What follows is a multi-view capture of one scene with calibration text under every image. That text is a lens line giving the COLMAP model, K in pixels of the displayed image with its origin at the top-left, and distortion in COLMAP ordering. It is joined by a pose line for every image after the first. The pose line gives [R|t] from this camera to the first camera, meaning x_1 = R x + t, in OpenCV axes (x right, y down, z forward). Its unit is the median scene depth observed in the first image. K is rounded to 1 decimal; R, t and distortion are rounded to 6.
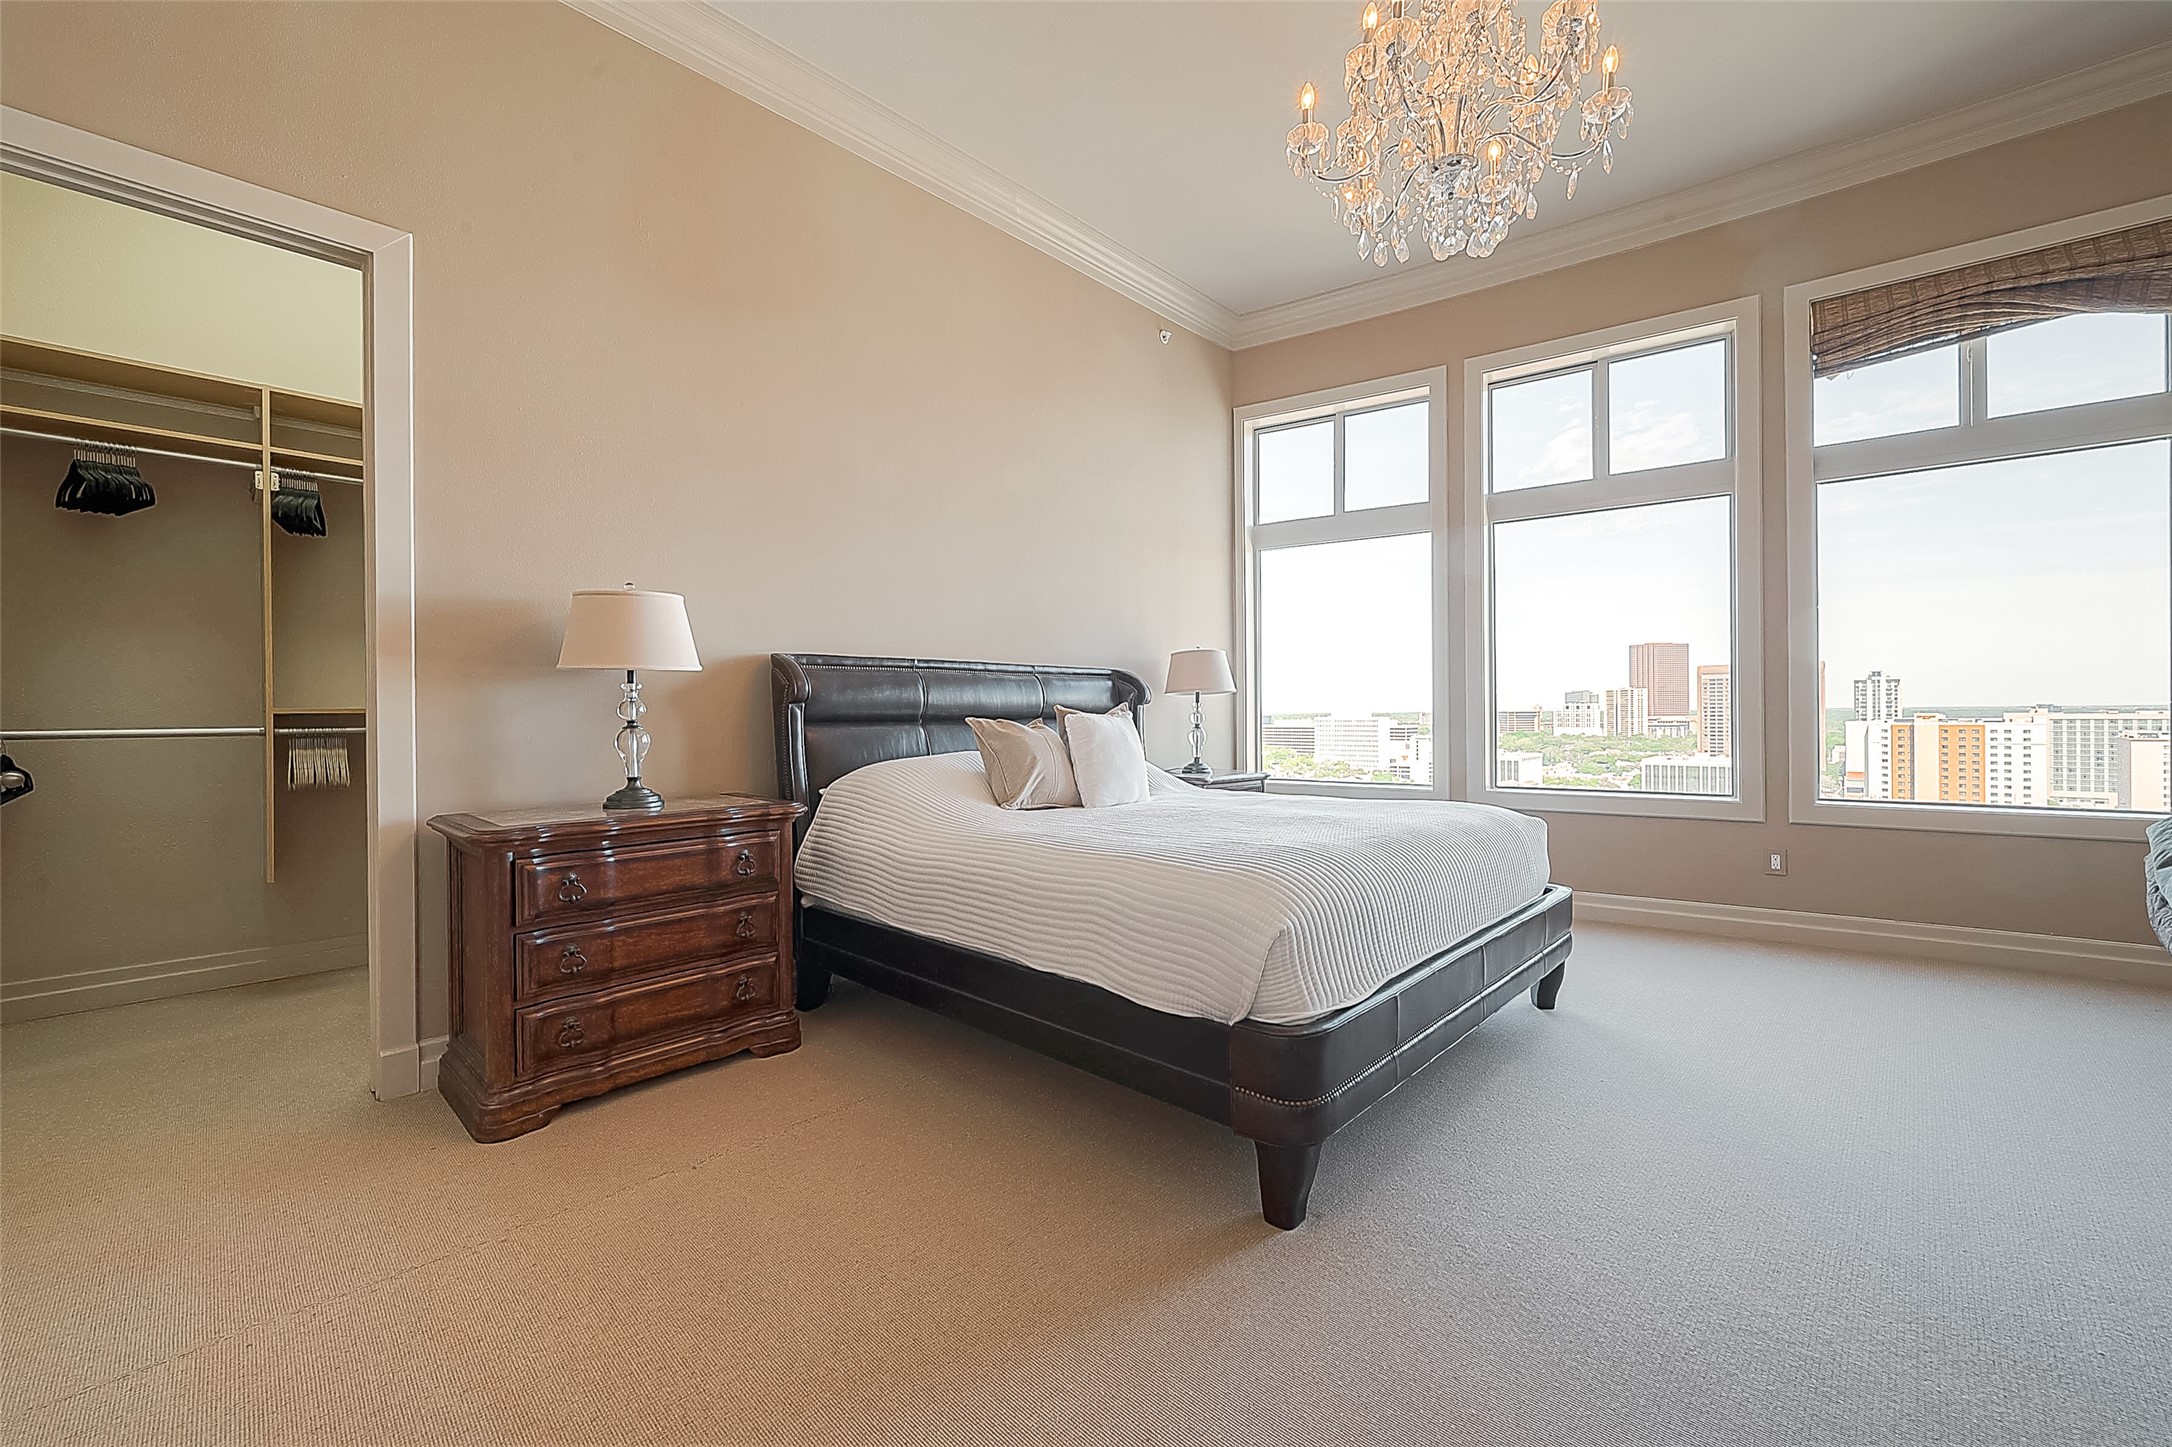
lens RADIAL K [[854.1, 0, 1086.0], [0, 854.1, 723.5], [0, 0, 1]] dist [0.001799, 0.000177]
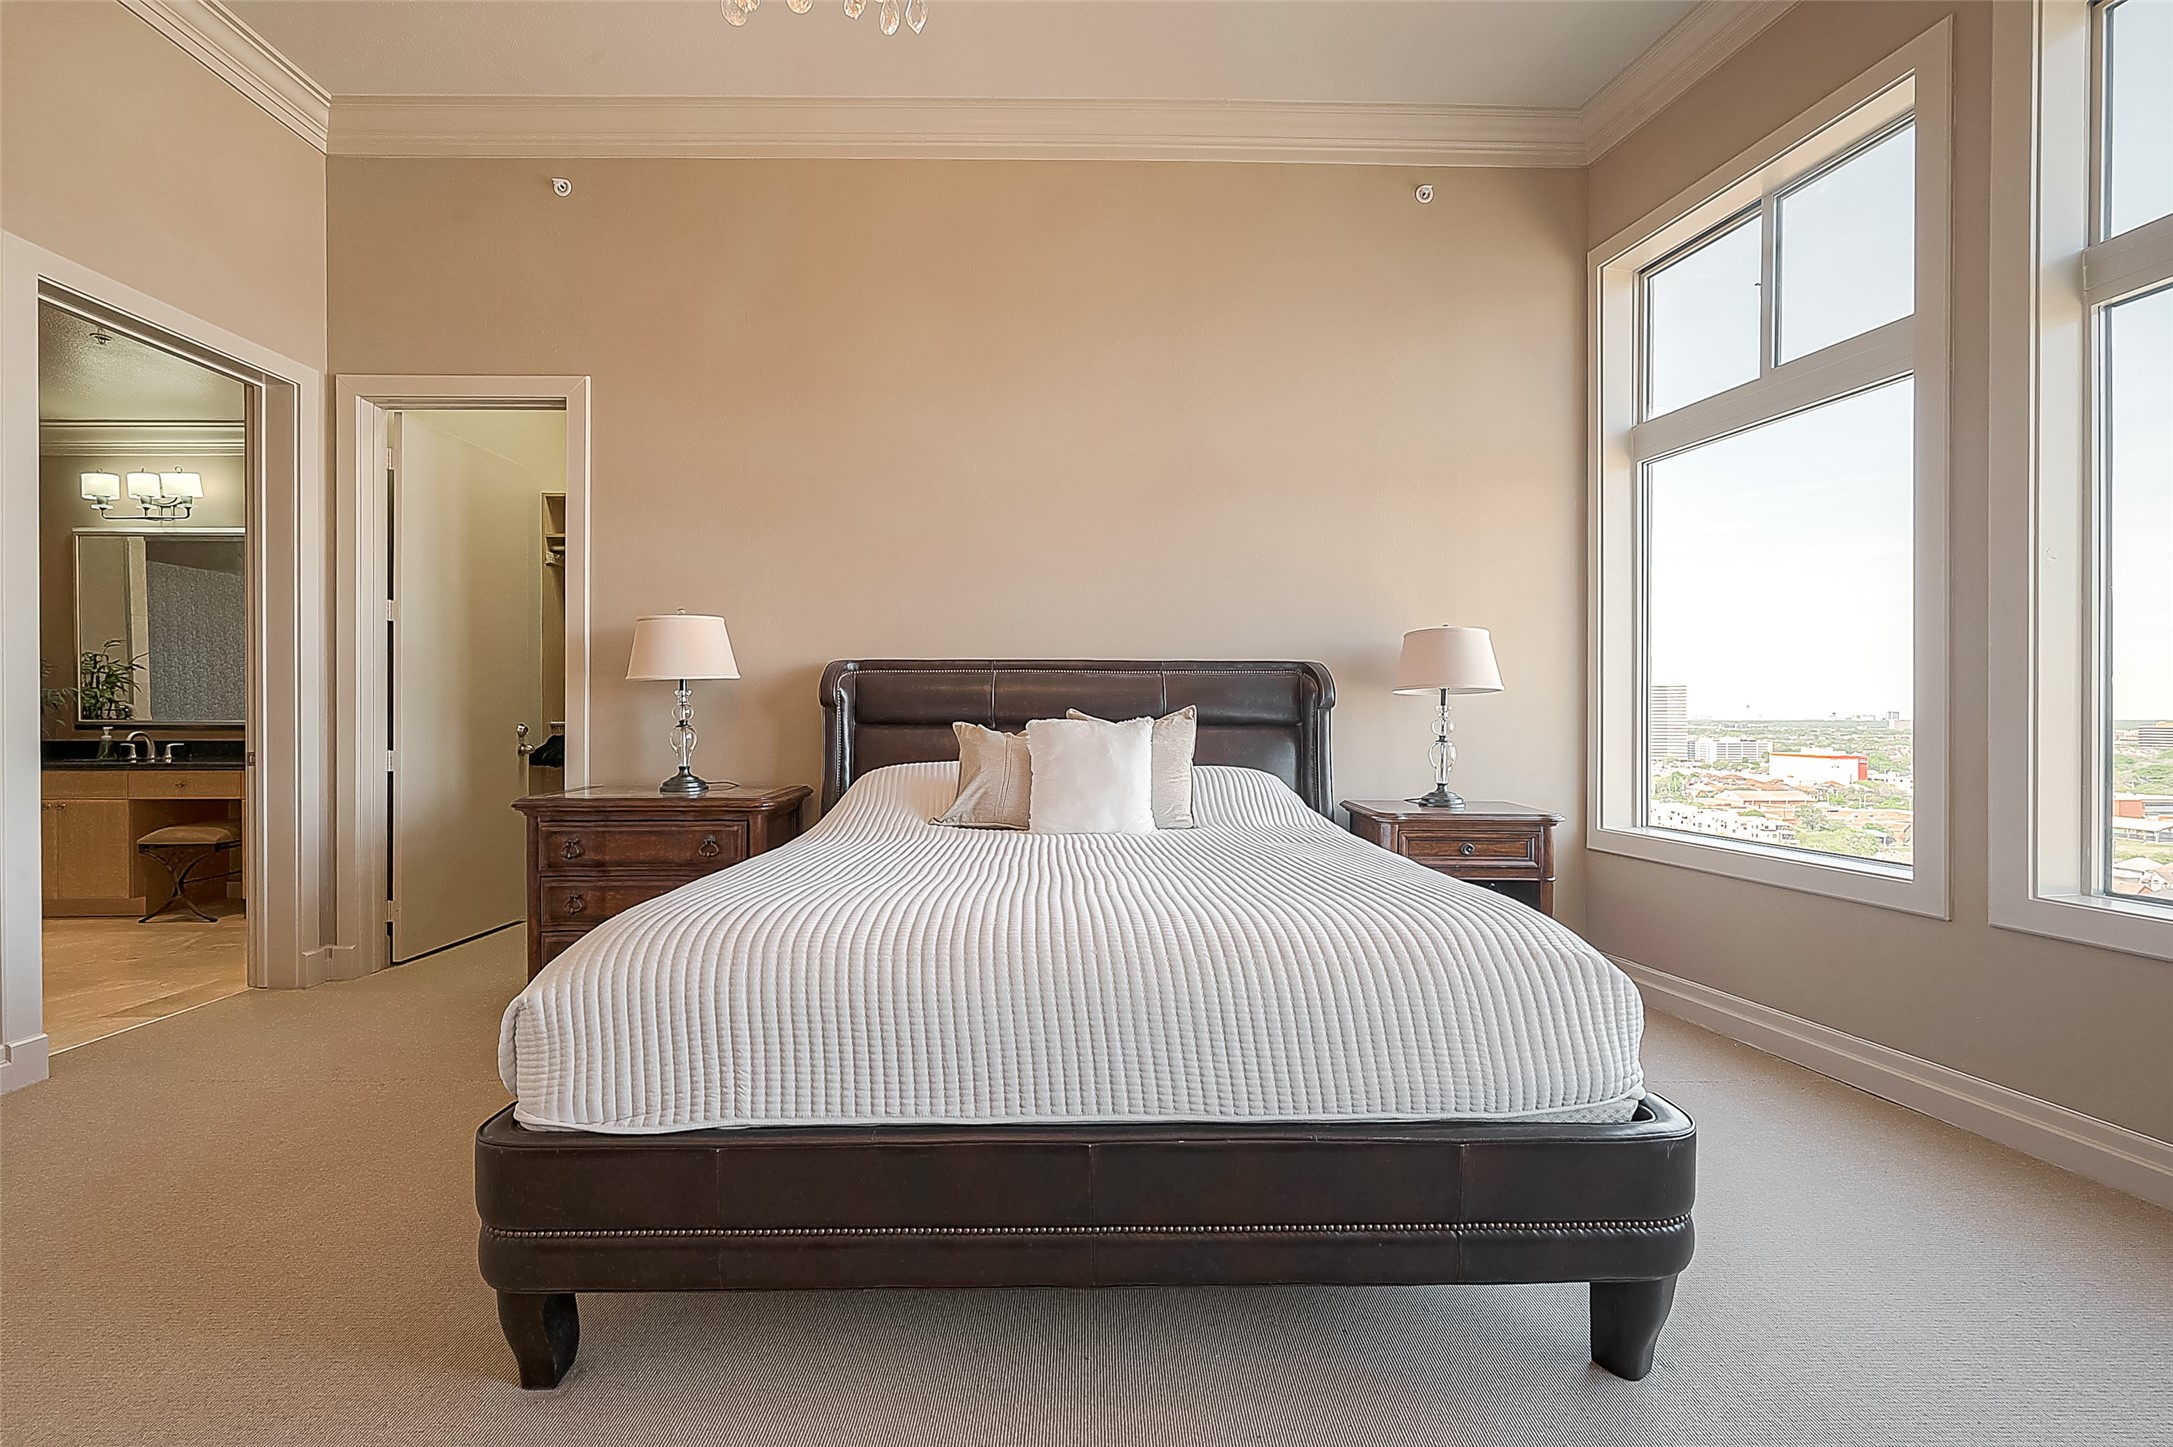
lens RADIAL K [[882.0, 0, 1086.5], [0, 882.0, 723.5], [0, 0, 1]] dist [-0.001097, -0.000073]
pose [[0.705371, 0.013874, -0.708702, 0.433956], [-0.015900, 0.999867, 0.003749, -0.007307], [0.708660, 0.008625, 0.705498, 0.289629]]
